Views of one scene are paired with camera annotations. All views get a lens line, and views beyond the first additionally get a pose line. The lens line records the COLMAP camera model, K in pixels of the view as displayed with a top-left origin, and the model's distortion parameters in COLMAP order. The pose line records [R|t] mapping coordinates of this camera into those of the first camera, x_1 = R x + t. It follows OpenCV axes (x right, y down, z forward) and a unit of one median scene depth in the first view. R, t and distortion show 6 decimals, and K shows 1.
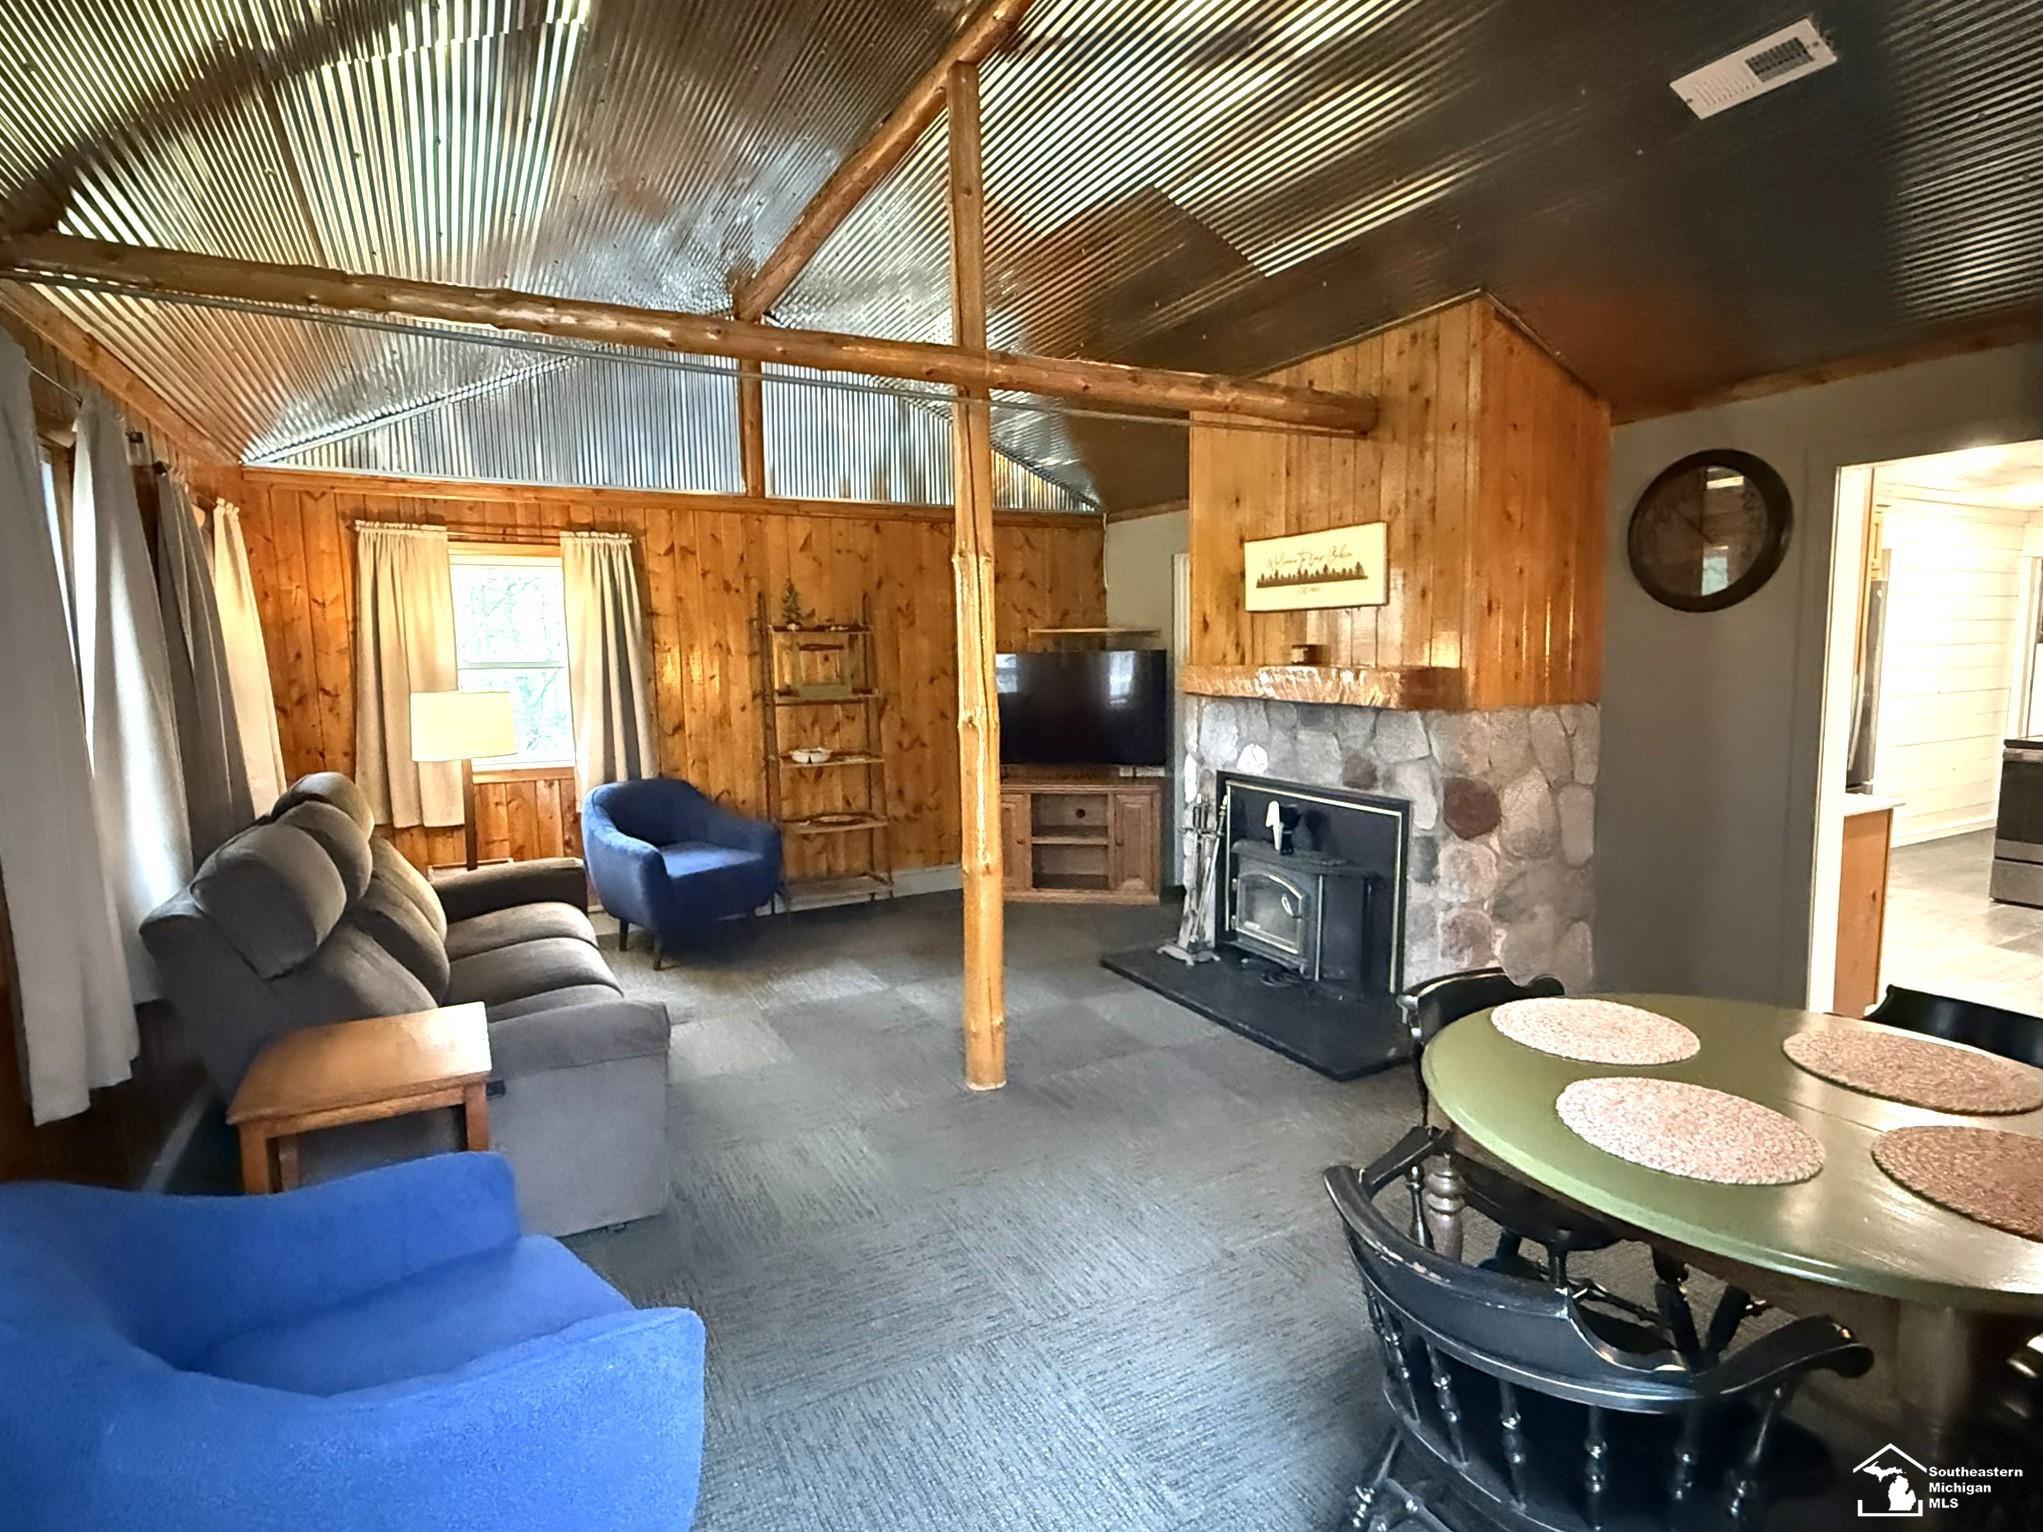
lens RADIAL K [[1089.7, 0, 1017.0], [0, 1089.7, 774.4], [0, 0, 1]] dist [0.002244, 0.000451]
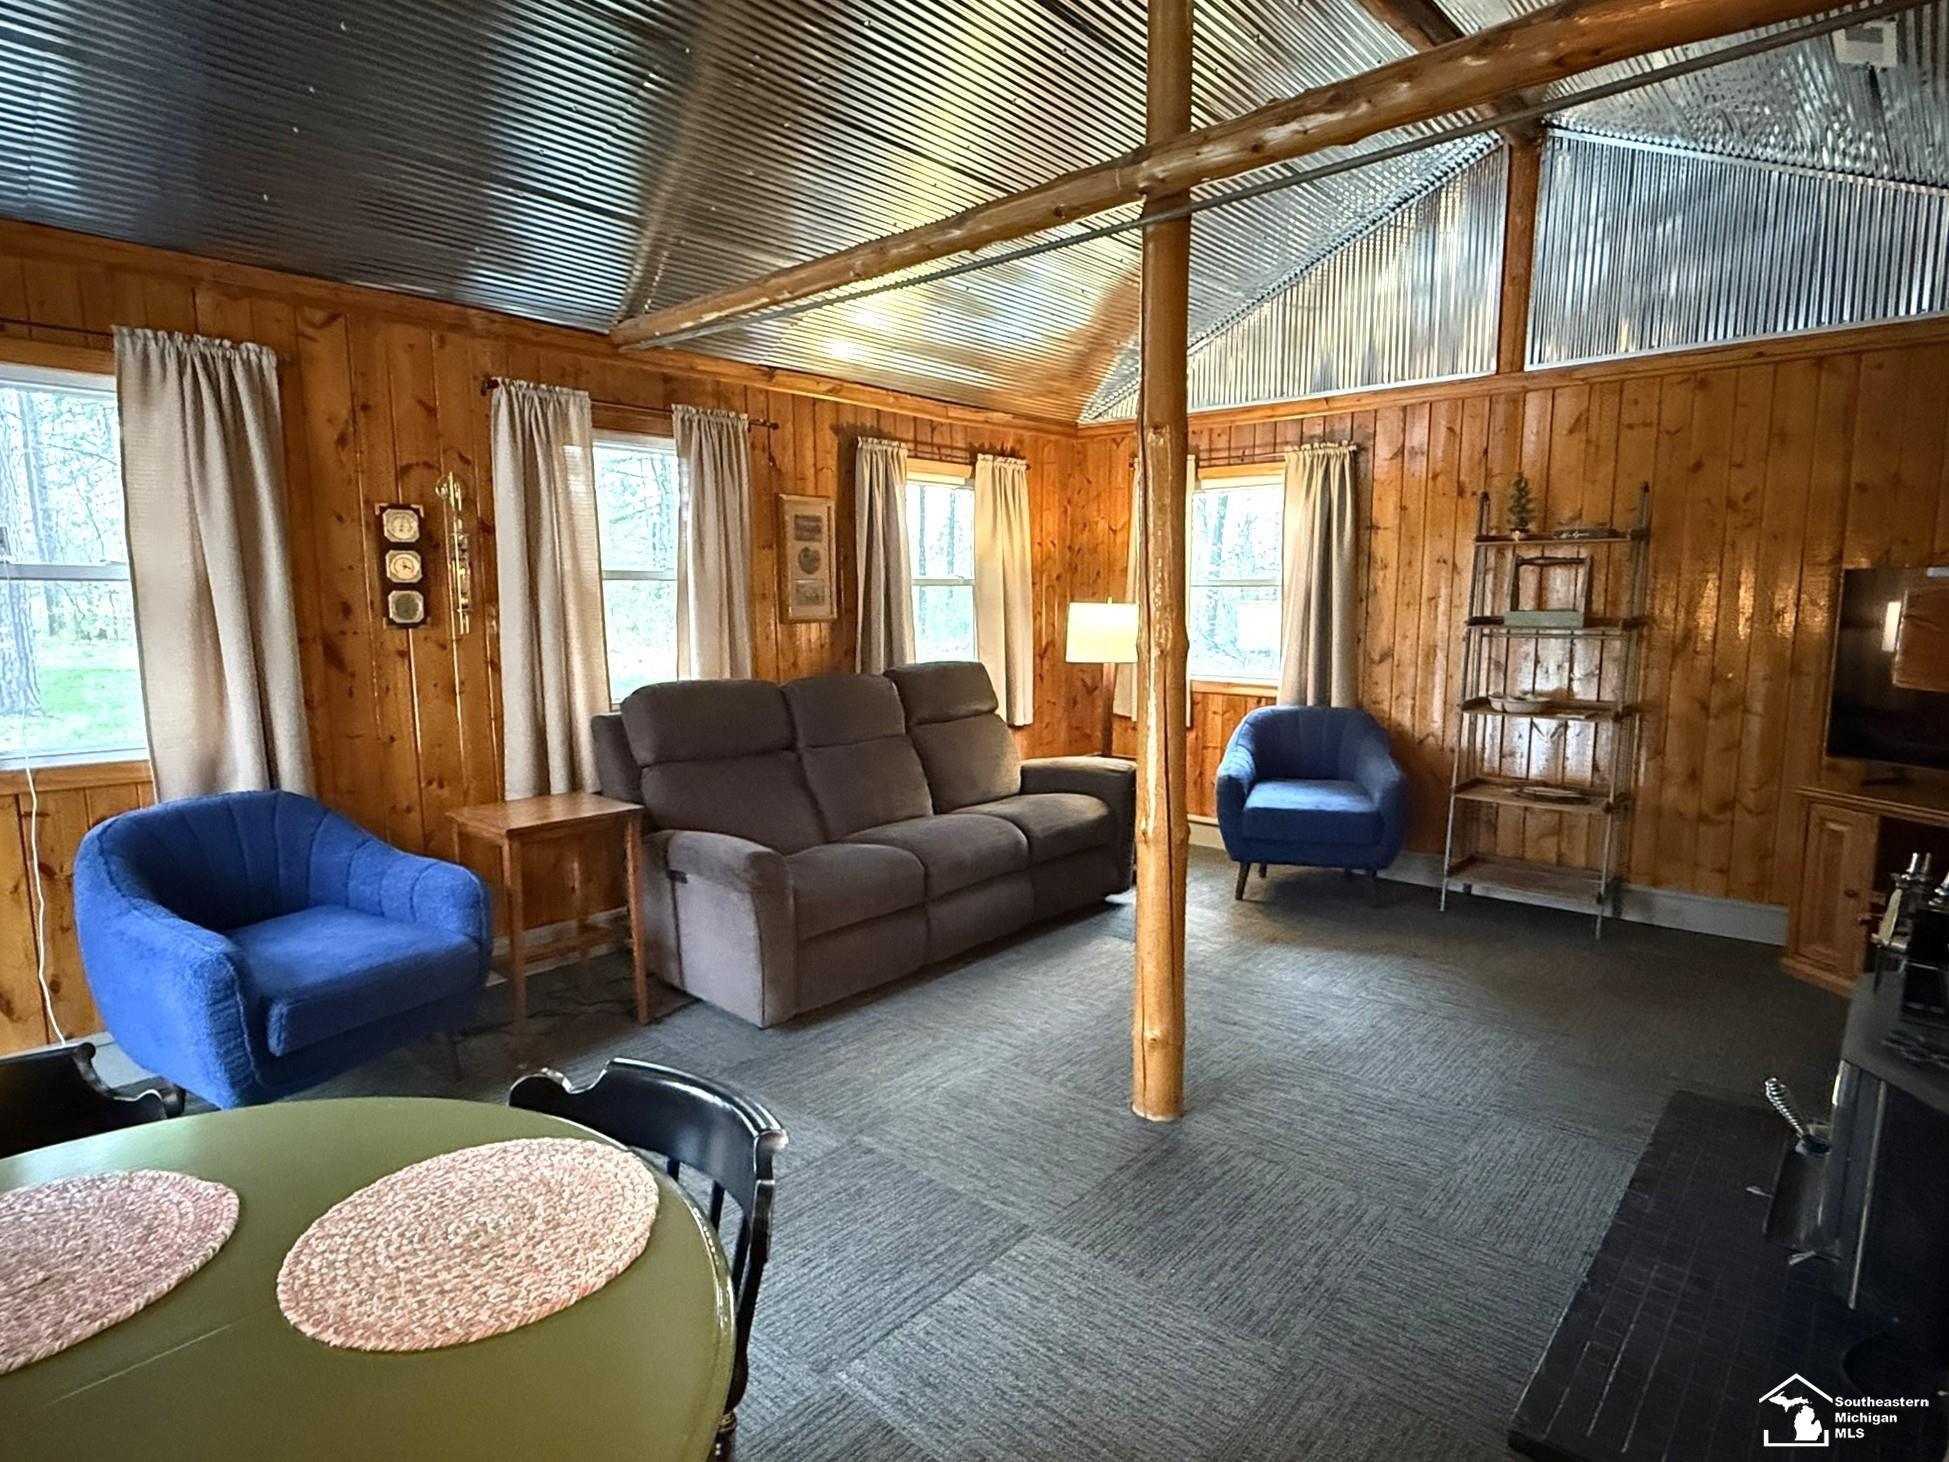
lens RADIAL K [[1039.5, 0, 969.1], [0, 1039.5, 728.5], [0, 0, 1]] dist [0.002244, 0.000451]
pose [[0.356120, 0.131812, -0.925097, 0.352902], [-0.110167, 0.989019, 0.098510, -0.028971], [0.927923, 0.066834, 0.366731, 0.371111]]
